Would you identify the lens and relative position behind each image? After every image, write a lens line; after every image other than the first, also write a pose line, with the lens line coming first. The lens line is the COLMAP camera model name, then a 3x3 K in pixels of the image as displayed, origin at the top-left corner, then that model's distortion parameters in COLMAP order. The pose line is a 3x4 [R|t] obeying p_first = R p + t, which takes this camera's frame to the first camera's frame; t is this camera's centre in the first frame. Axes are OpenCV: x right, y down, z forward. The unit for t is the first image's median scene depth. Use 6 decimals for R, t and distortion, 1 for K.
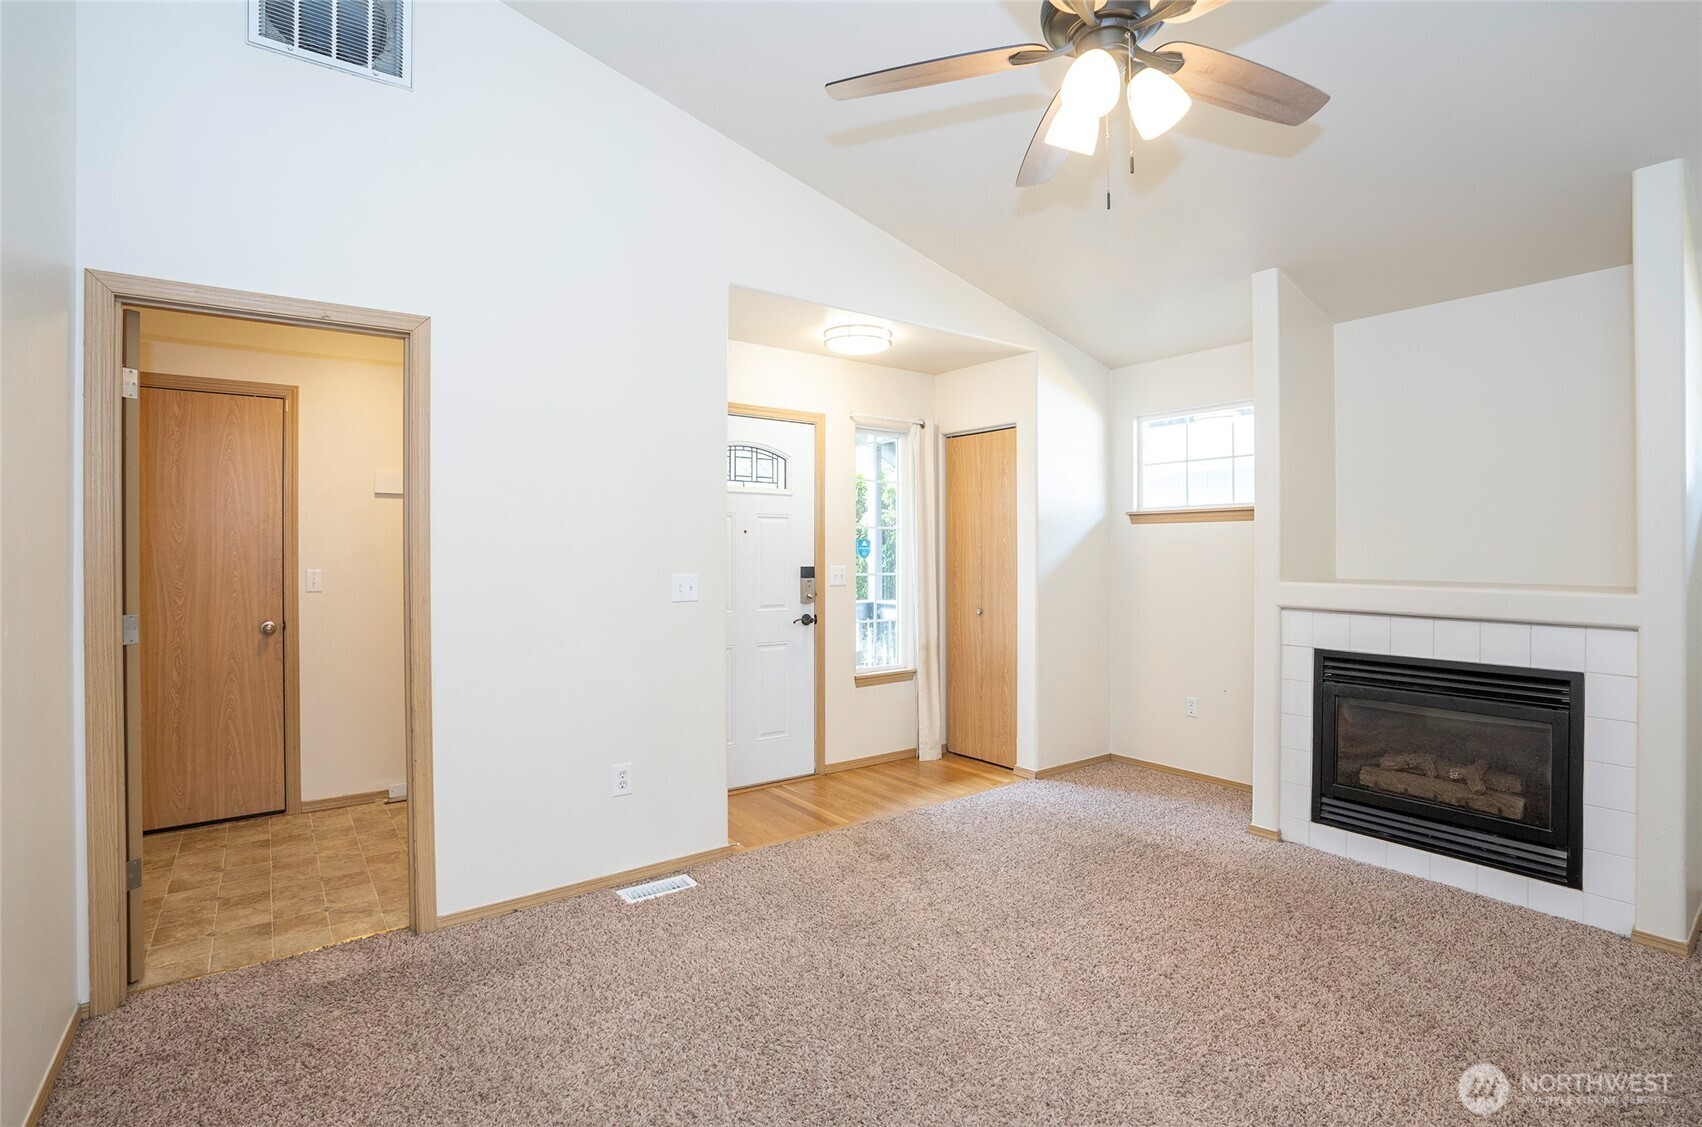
lens RADIAL K [[815.9, 0, 857.3], [0, 815.9, 548.8], [0, 0, 1]] dist [-0.069800, 0.029710]
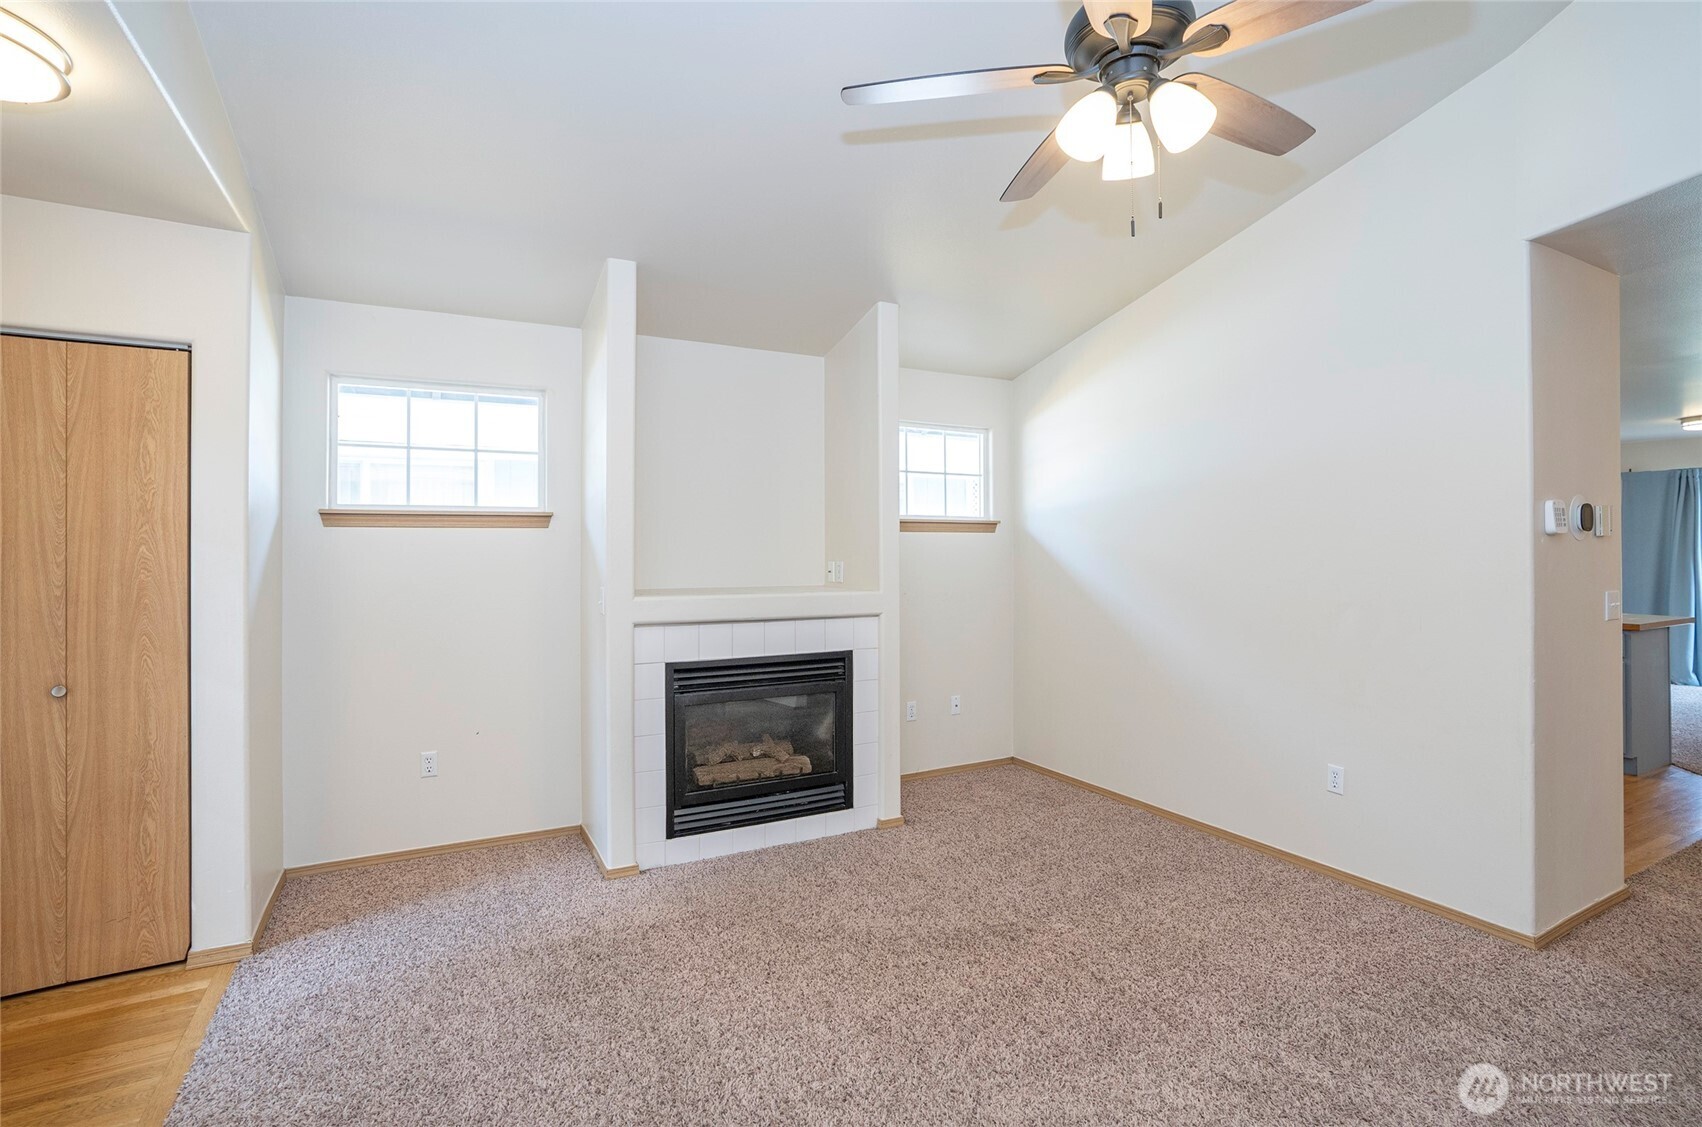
lens RADIAL K [[807.7, 0, 850.8], [0, 807.7, 540.3], [0, 0, 1]] dist [-0.058756, 0.027043]
pose [[0.143782, 0.007347, 0.989582, -0.374316], [0.000903, 0.999971, -0.007556, -0.018186], [-0.989609, 0.001980, 0.143771, 0.632502]]
